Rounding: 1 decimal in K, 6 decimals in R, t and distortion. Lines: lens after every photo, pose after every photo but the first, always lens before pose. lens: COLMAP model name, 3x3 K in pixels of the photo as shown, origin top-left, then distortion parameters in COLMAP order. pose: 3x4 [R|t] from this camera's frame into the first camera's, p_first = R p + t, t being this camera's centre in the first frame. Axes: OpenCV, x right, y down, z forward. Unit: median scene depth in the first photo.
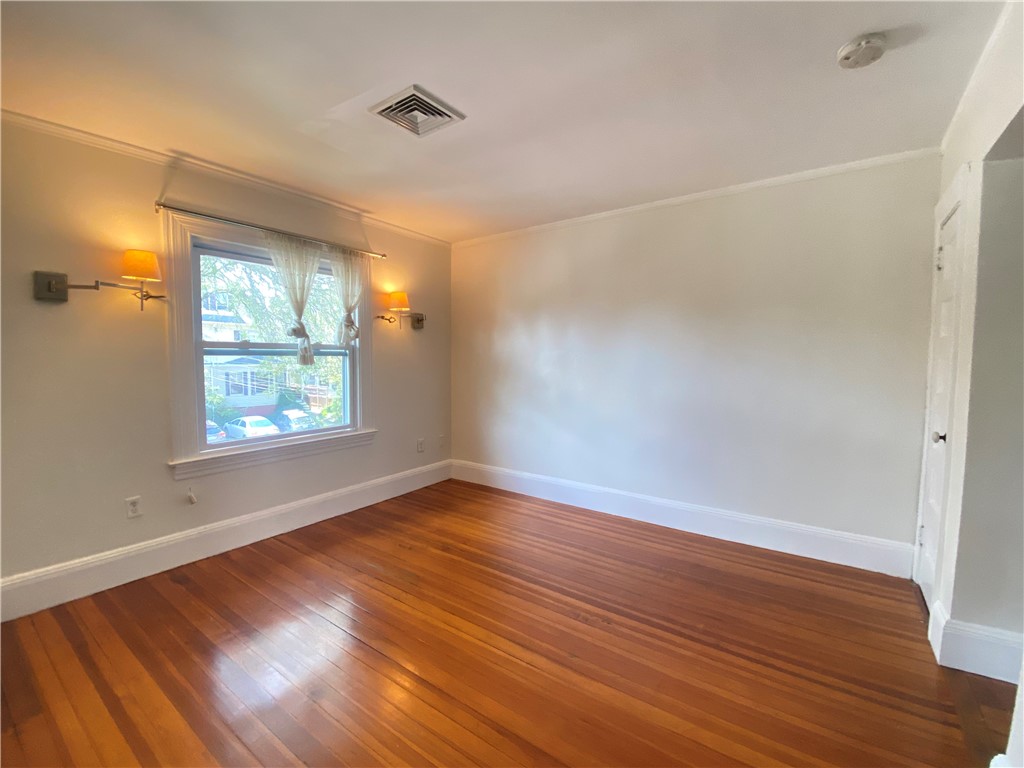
lens RADIAL K [[432.1, 0, 512.0], [0, 432.1, 384.0], [0, 0, 1]] dist [0.000462, -0.024249]
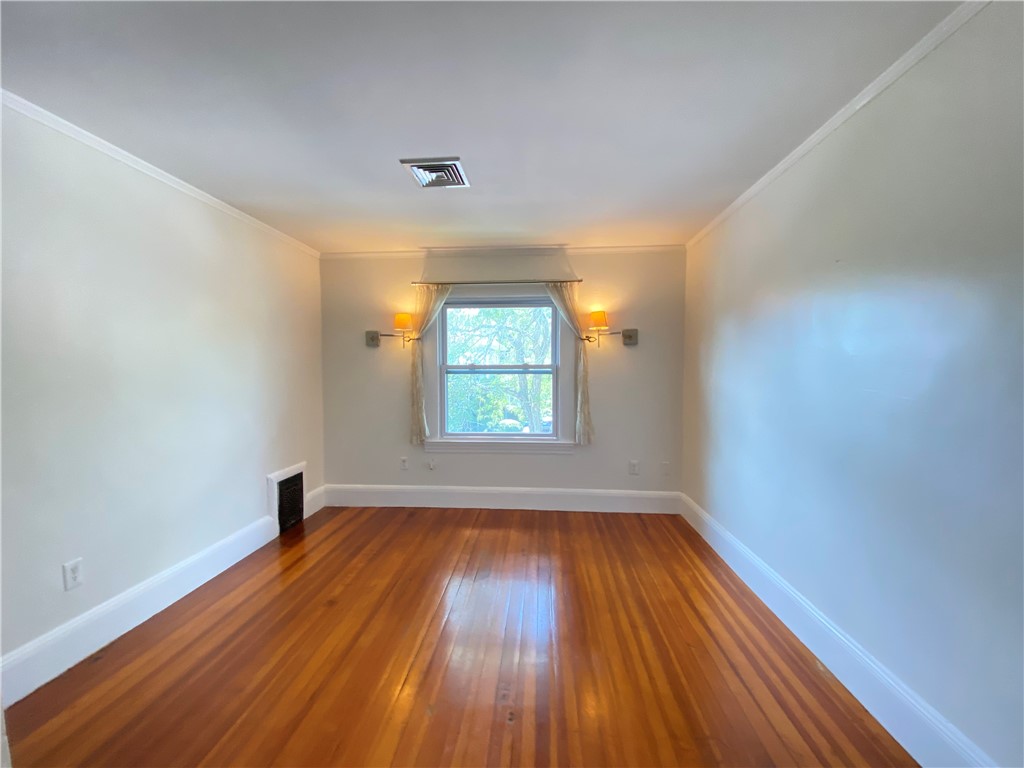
lens RADIAL K [[416.5, 0, 512.0], [0, 416.5, 384.0], [0, 0, 1]] dist [0.061375, -0.000146]
pose [[0.497882, 0.013664, -0.867137, 0.546310], [-0.050357, 0.998644, -0.013177, -0.018649], [0.865781, 0.050227, 0.497895, 0.364732]]
